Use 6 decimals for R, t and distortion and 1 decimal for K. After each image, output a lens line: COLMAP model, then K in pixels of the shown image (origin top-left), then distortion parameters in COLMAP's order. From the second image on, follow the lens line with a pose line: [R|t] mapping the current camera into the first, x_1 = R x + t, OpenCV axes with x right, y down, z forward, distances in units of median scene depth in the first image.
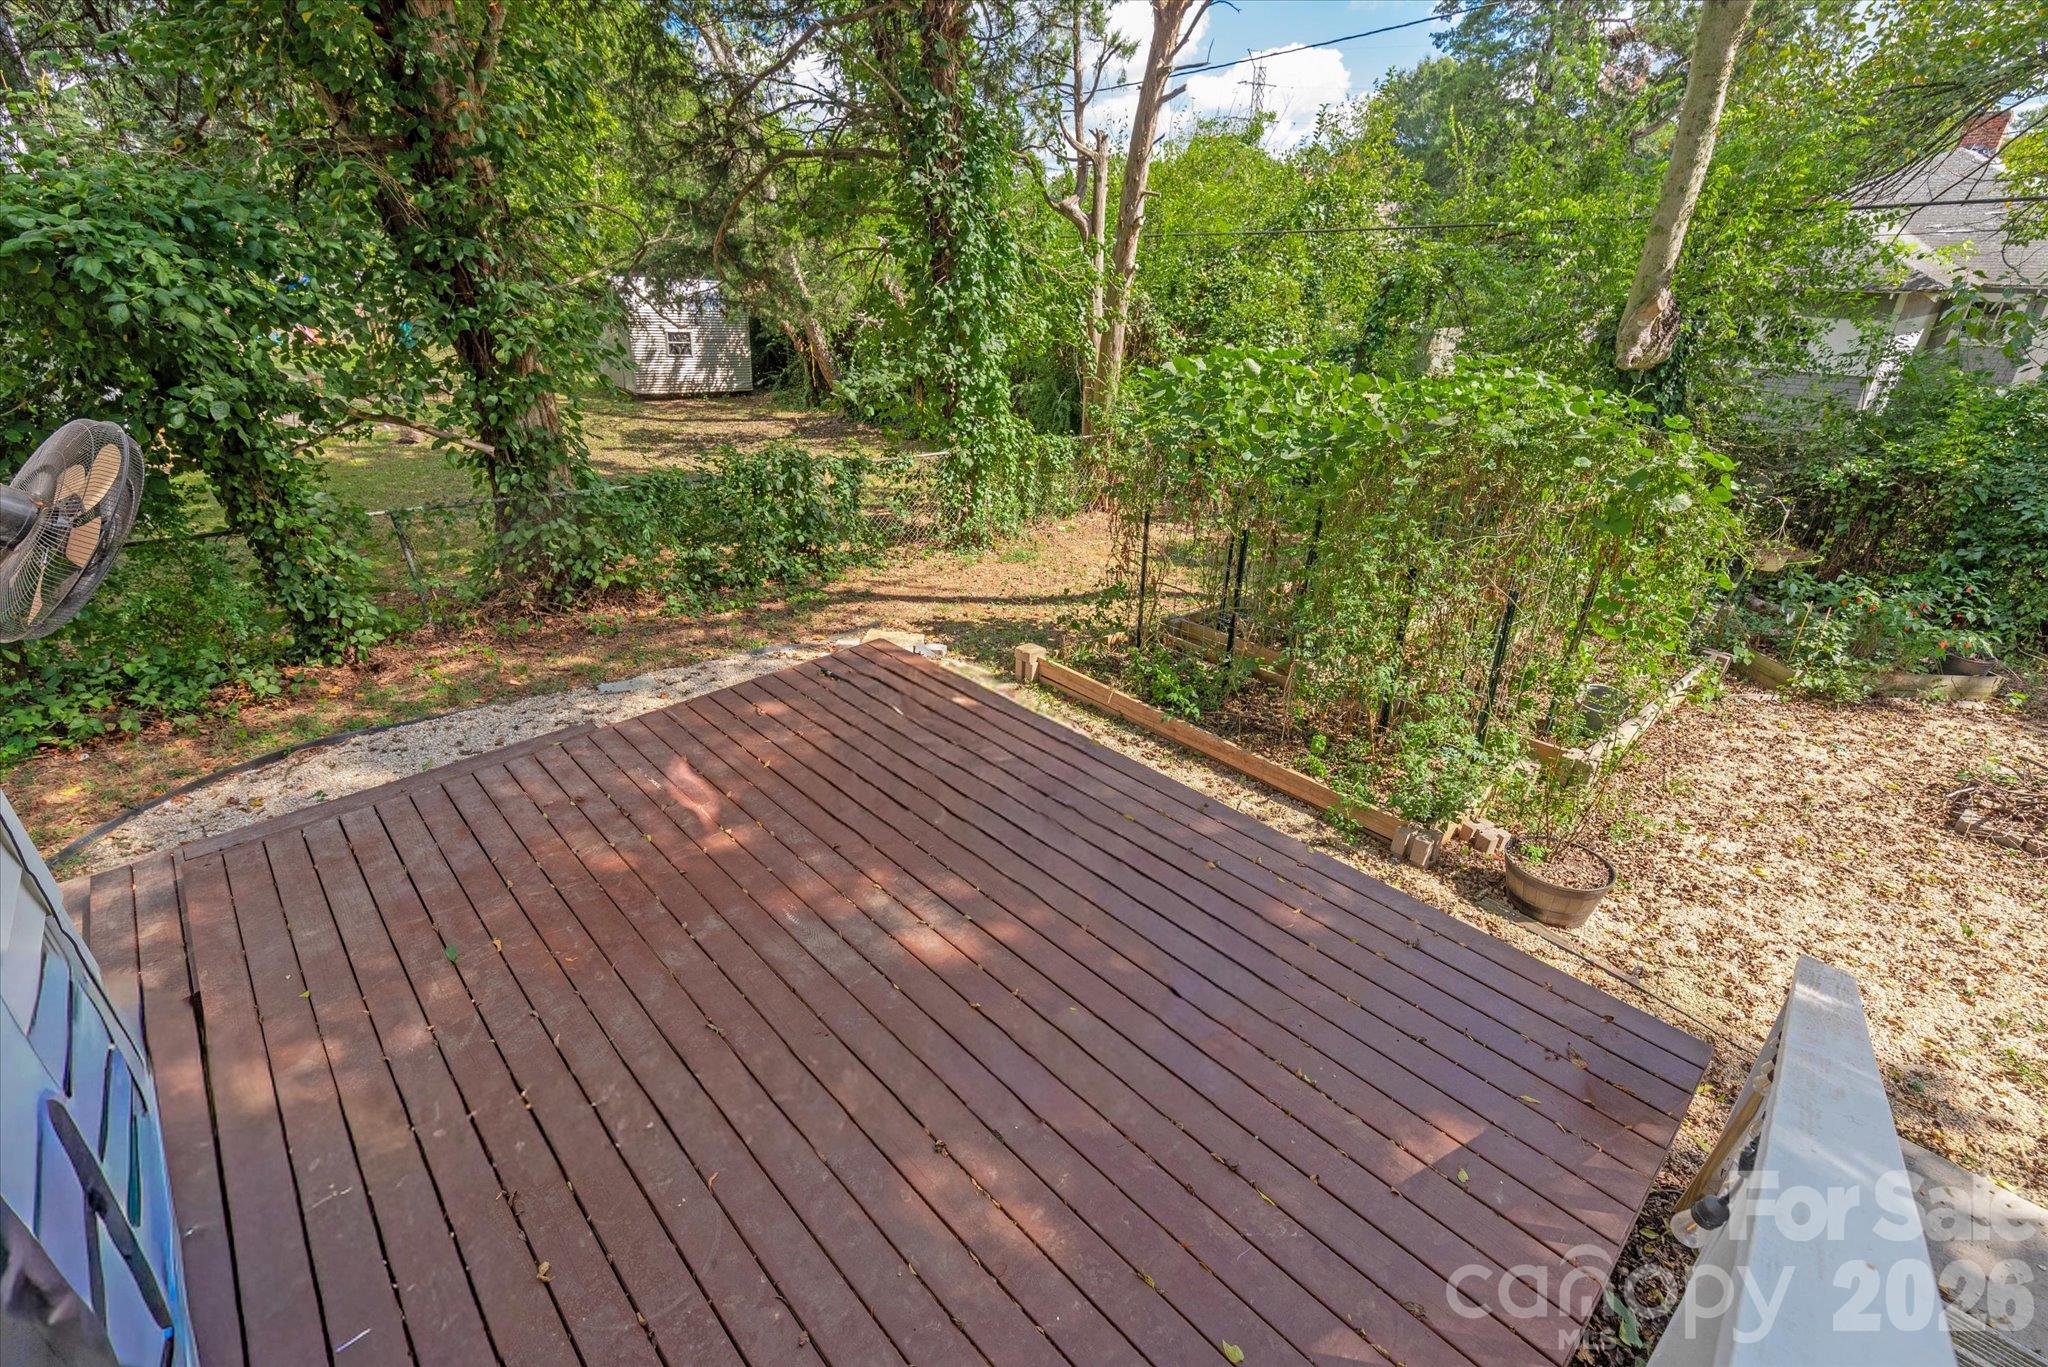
lens RADIAL K [[911.2, 0, 1029.0], [0, 911.2, 683.9], [0, 0, 1]] dist [-0.000340, 0.000528]
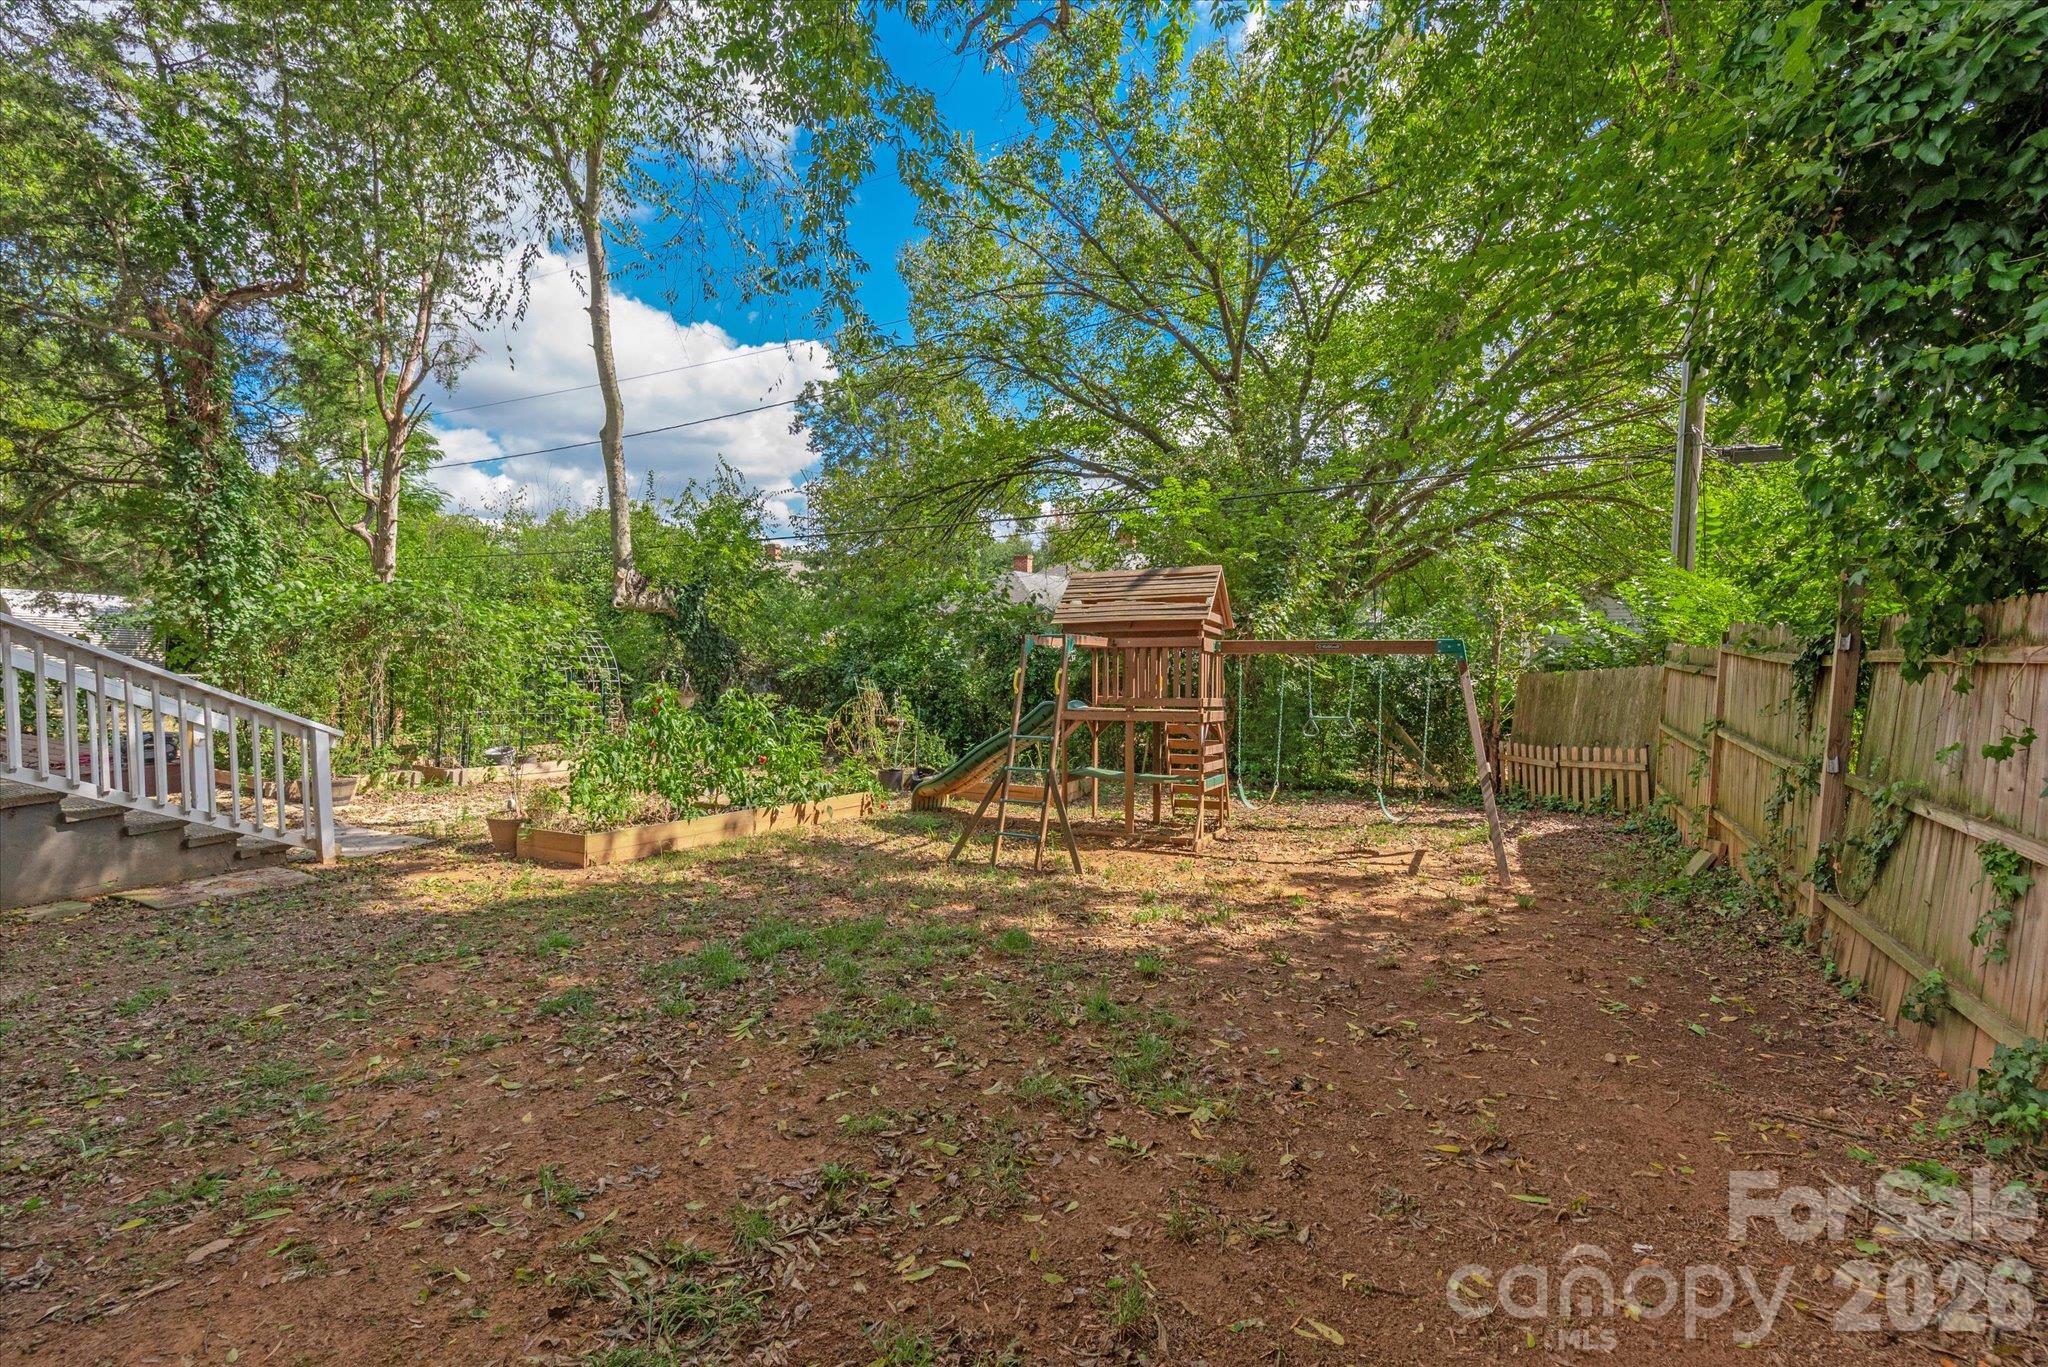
lens RADIAL K [[911.2, 0, 1029.0], [0, 911.2, 683.9], [0, 0, 1]] dist [-0.000340, 0.000528]
pose [[0.934163, -0.012675, 0.356622, 0.953944], [0.145061, 0.926559, -0.347052, 0.673187], [-0.326033, 0.375935, 0.867396, -0.957162]]
